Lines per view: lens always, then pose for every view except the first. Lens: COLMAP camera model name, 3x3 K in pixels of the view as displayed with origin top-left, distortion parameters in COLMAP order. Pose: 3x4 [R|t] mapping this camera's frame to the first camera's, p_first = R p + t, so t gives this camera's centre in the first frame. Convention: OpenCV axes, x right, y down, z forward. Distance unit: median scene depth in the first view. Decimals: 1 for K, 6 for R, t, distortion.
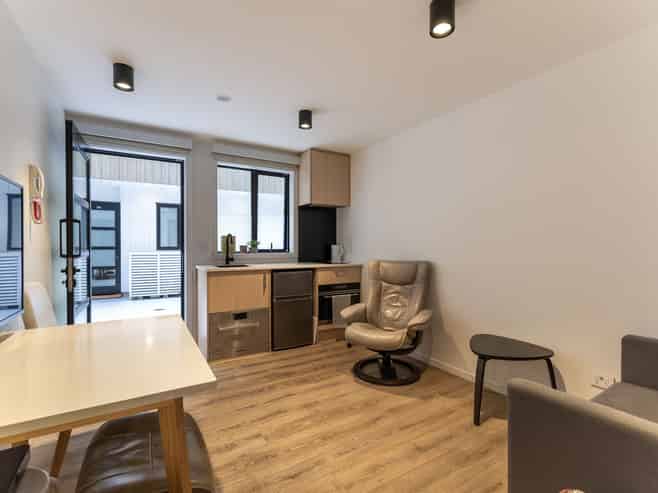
lens RADIAL K [[307.0, 0, 329.0], [0, 307.0, 246.5], [0, 0, 1]] dist [-0.000155, -0.000414]
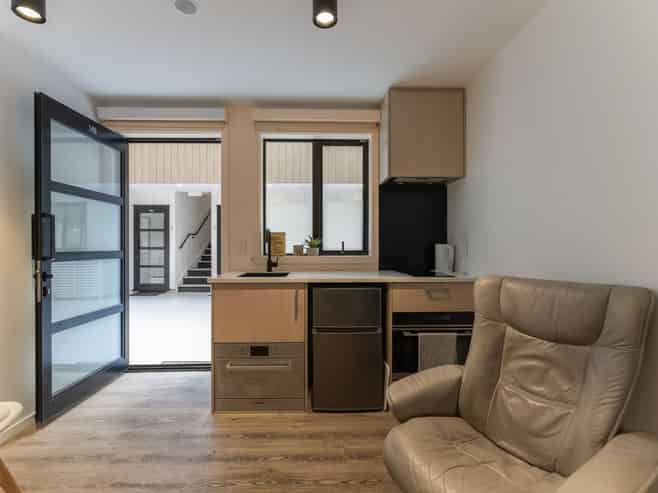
lens RADIAL K [[307.0, 0, 329.0], [0, 307.0, 246.5], [0, 0, 1]] dist [-0.000155, -0.000414]
pose [[0.869608, -0.002973, -0.493734, 0.162255], [0.003005, 0.999995, -0.000728, 0.000354], [0.493734, -0.000851, 0.869612, 0.466185]]
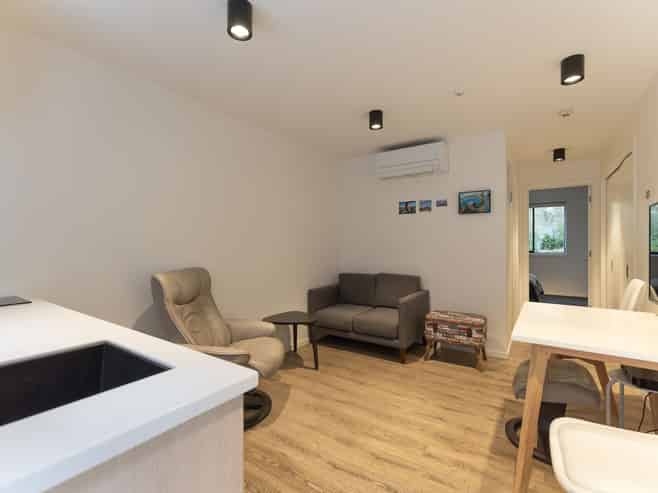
lens RADIAL K [[307.0, 0, 329.0], [0, 307.0, 246.5], [0, 0, 1]] dist [-0.000155, -0.000414]
pose [[-0.390352, -0.001265, 0.920665, -0.554928], [-0.001407, 0.999999, 0.000777, -0.009818], [-0.920665, -0.000992, -0.390353, 0.935663]]
